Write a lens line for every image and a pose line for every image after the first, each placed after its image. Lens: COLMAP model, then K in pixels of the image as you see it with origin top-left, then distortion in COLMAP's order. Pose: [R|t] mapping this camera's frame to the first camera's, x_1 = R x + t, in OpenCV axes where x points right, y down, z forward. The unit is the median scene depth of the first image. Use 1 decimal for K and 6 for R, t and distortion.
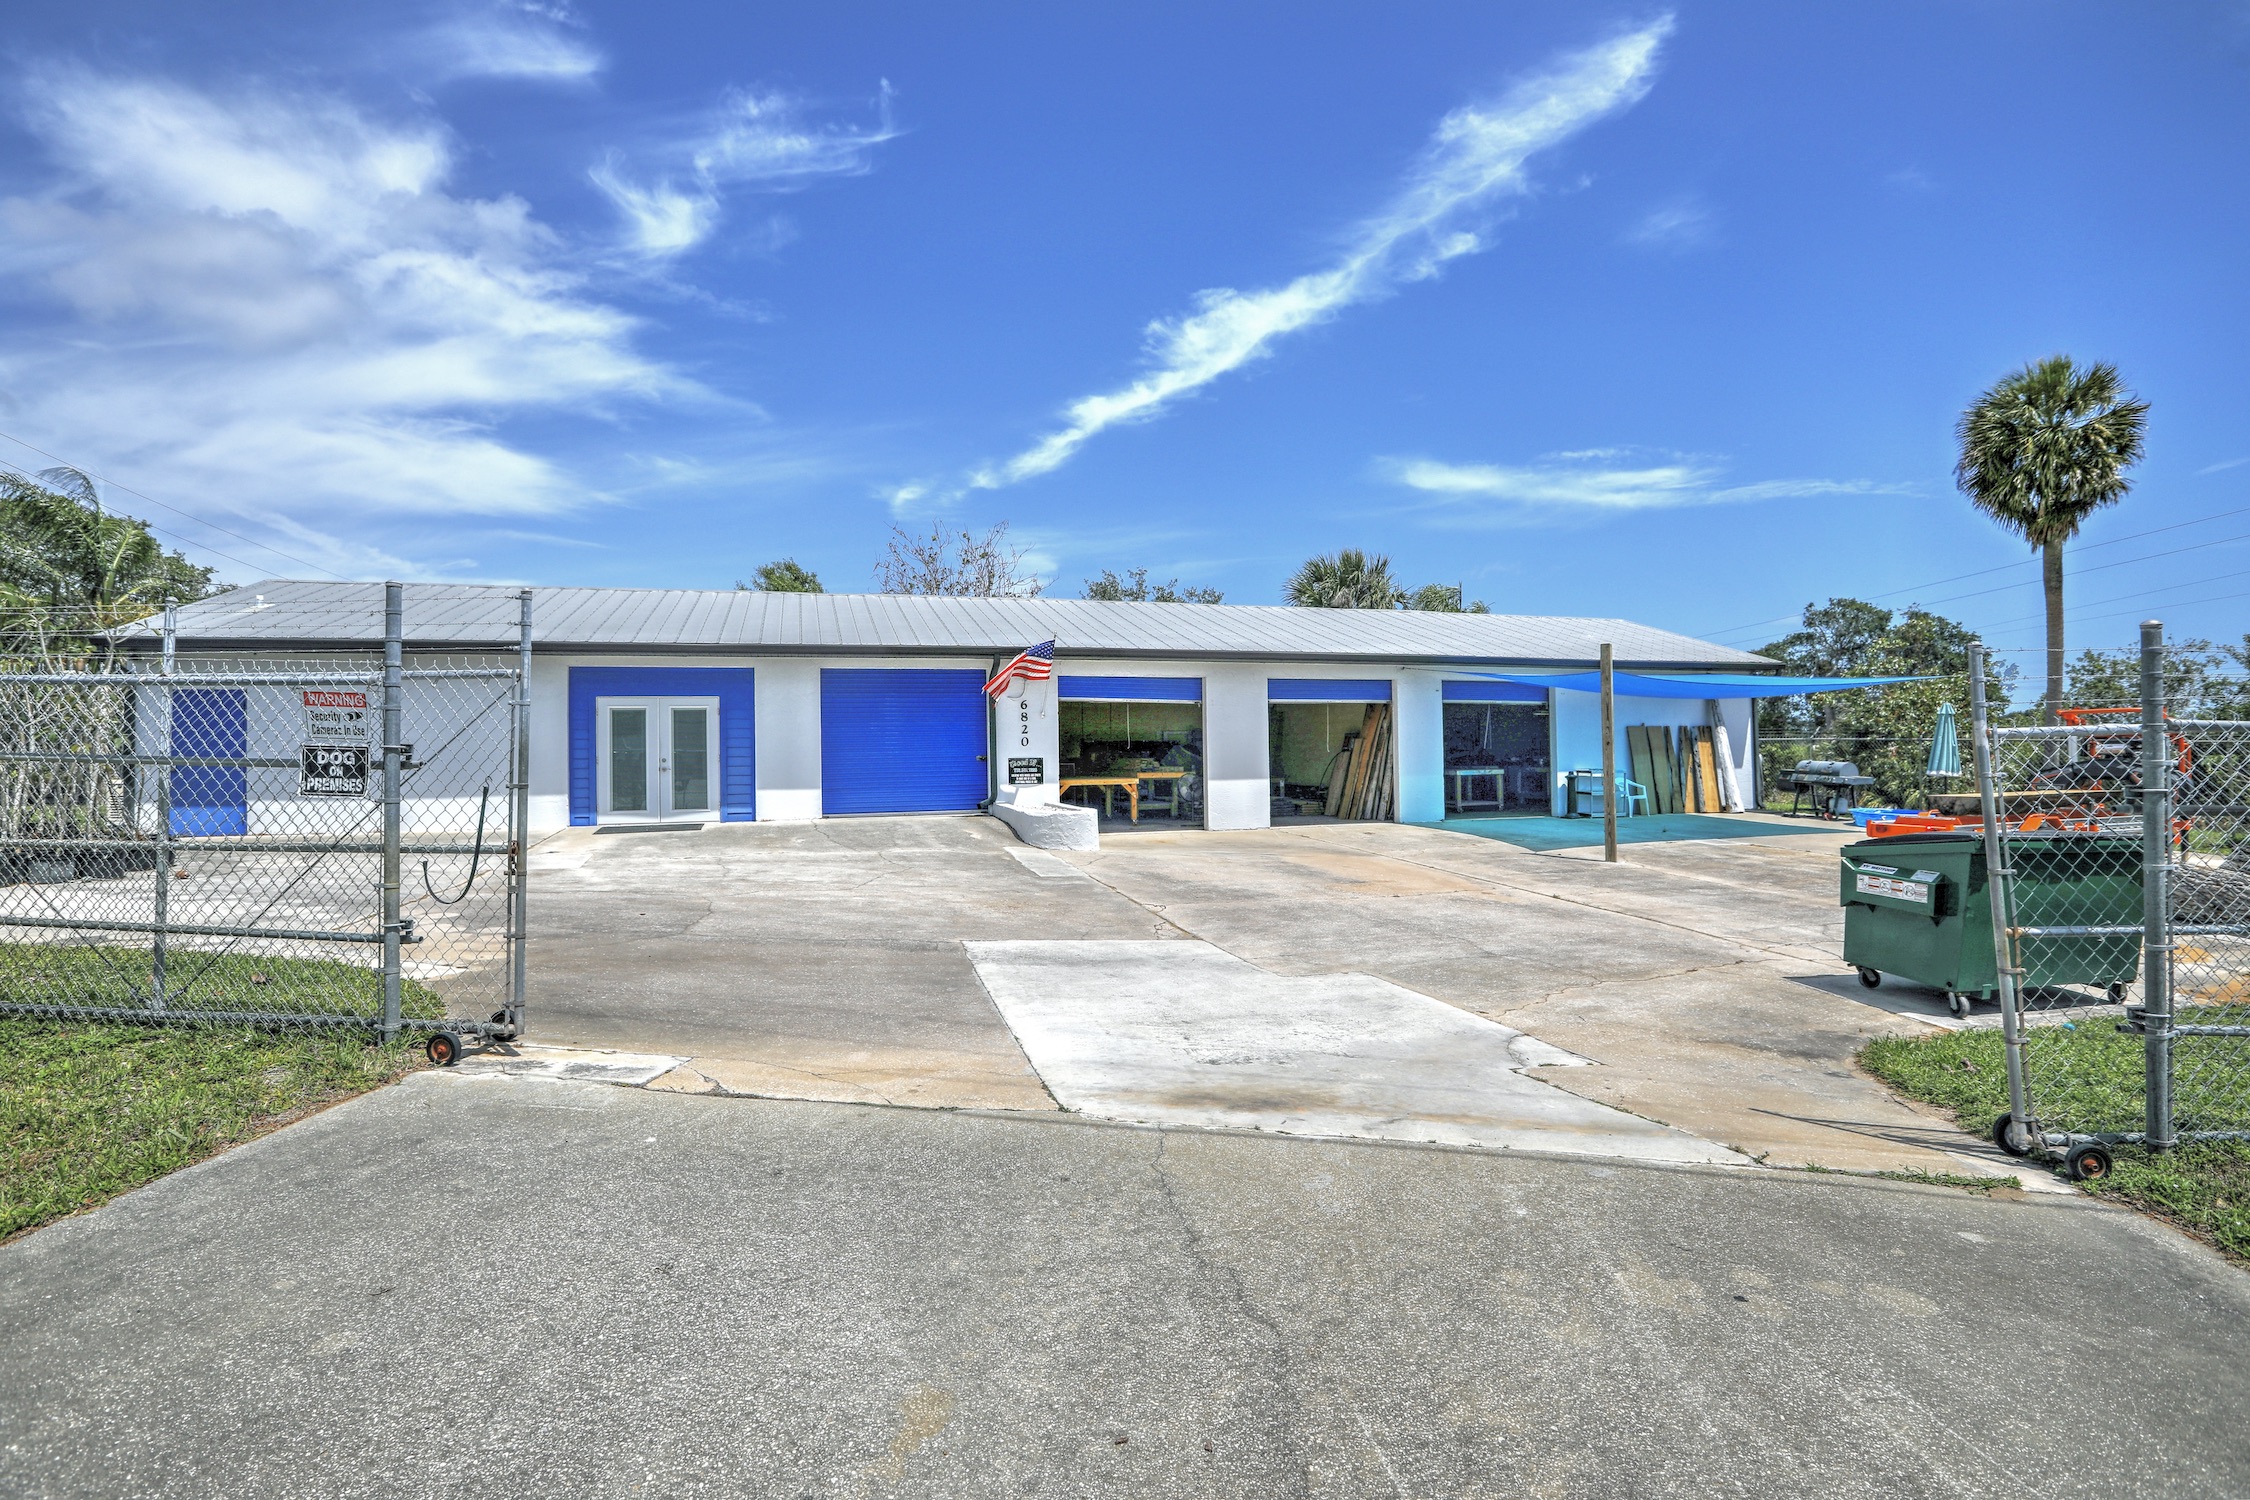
lens RADIAL K [[1019.1, 0, 1142.7], [0, 1019.1, 750.4], [0, 0, 1]] dist [-0.038473, 0.010219]
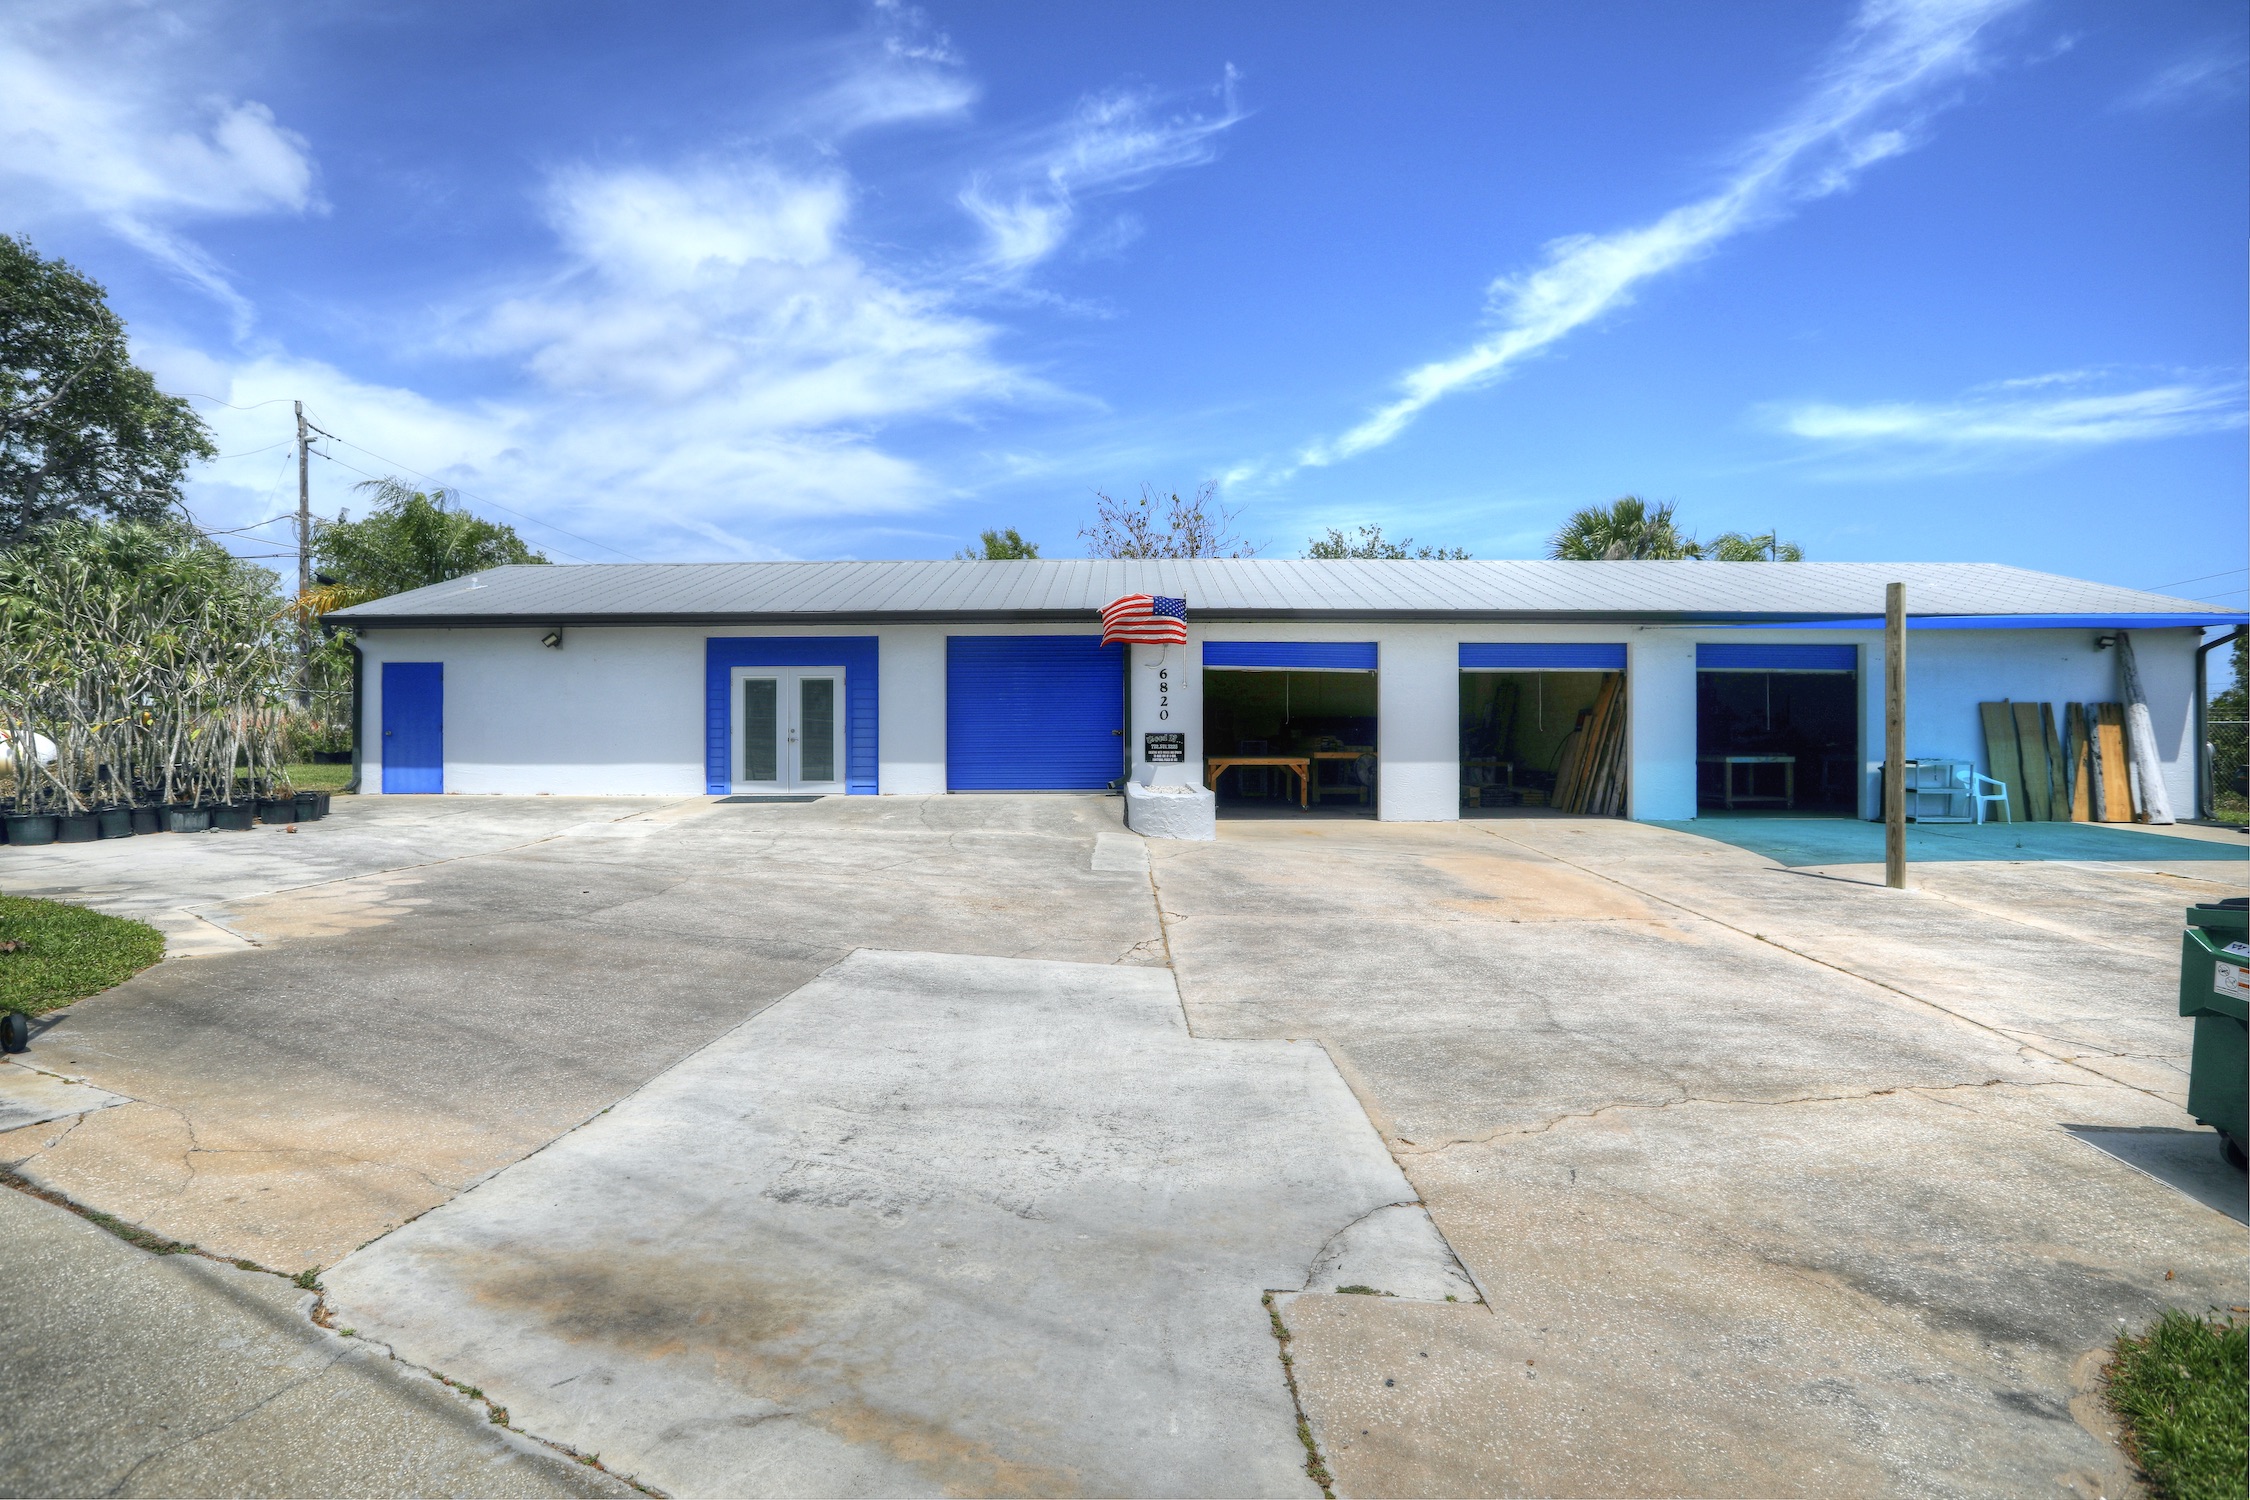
lens RADIAL K [[1019.1, 0, 1159.6], [0, 1019.1, 757.4], [0, 0, 1]] dist [-0.038473, 0.010219]
pose [[0.954184, 0.020237, -0.298536, 0.134197], [-0.012186, 0.999511, 0.028807, 0.002855], [0.298973, -0.023849, 0.953963, 0.133743]]
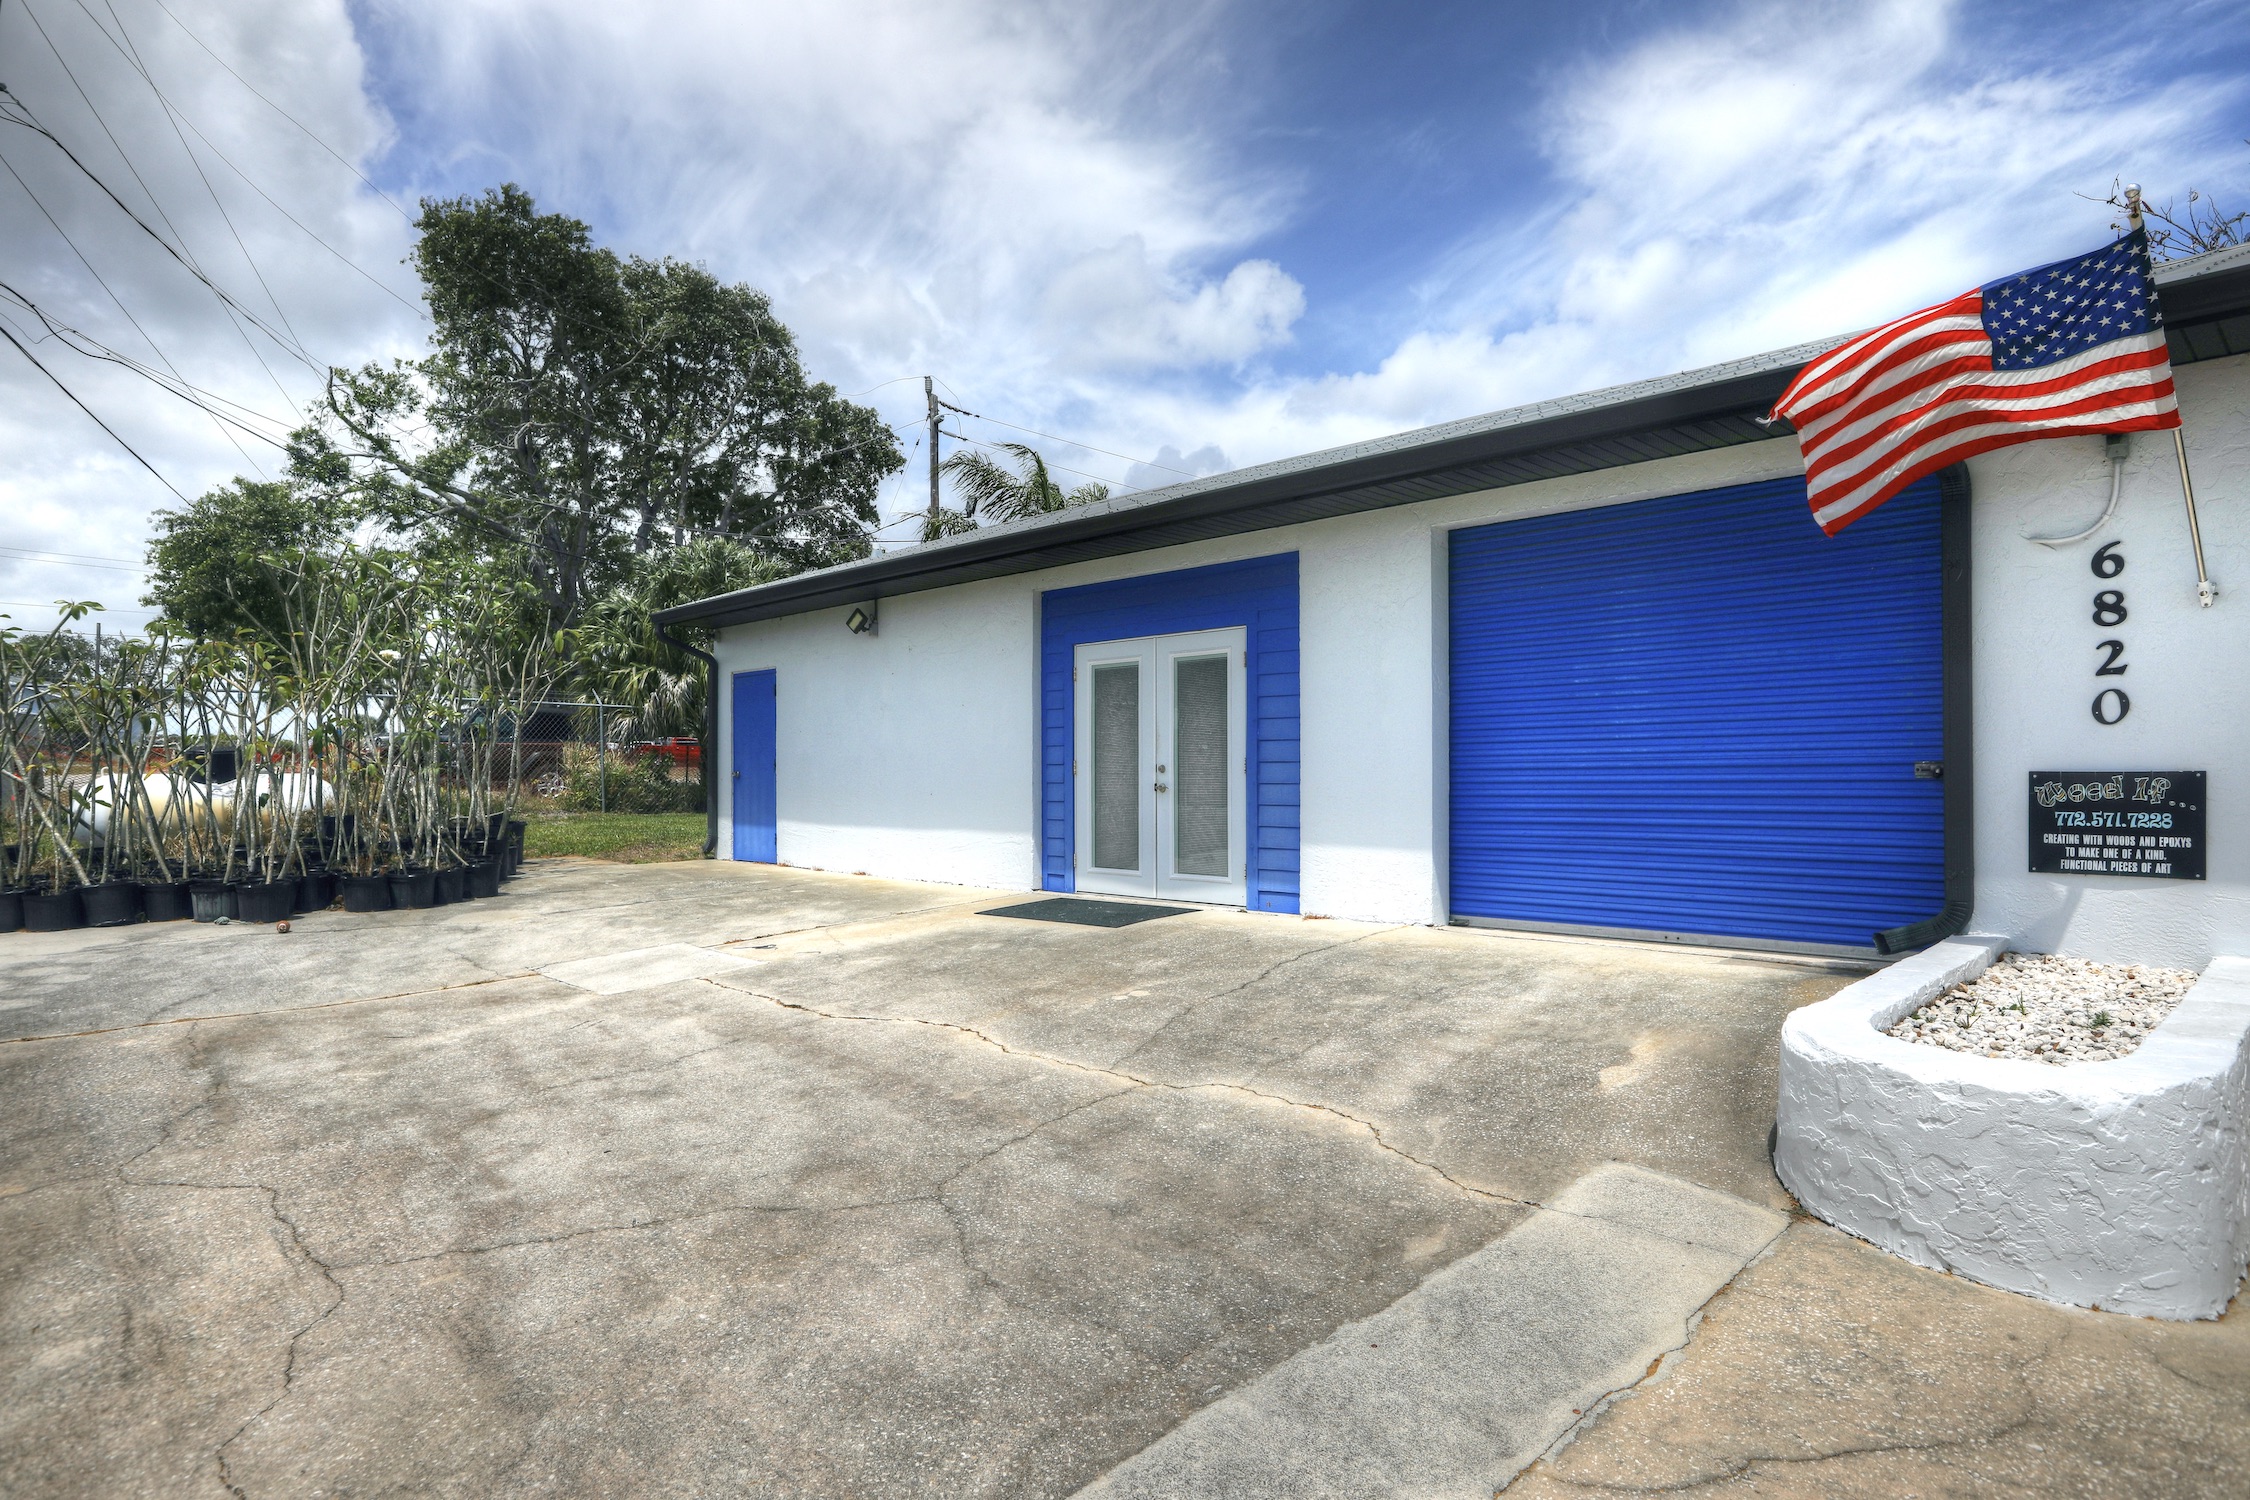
lens RADIAL K [[1364.8, 0, 1123.4], [0, 1364.8, 749.8], [0, 0, 1]] dist [-0.005832, 0.000709]
pose [[0.407880, -0.001665, -0.913034, 0.082537], [0.002700, 0.999996, -0.000617, 0.001551], [0.913031, -0.002214, 0.407883, 0.593273]]
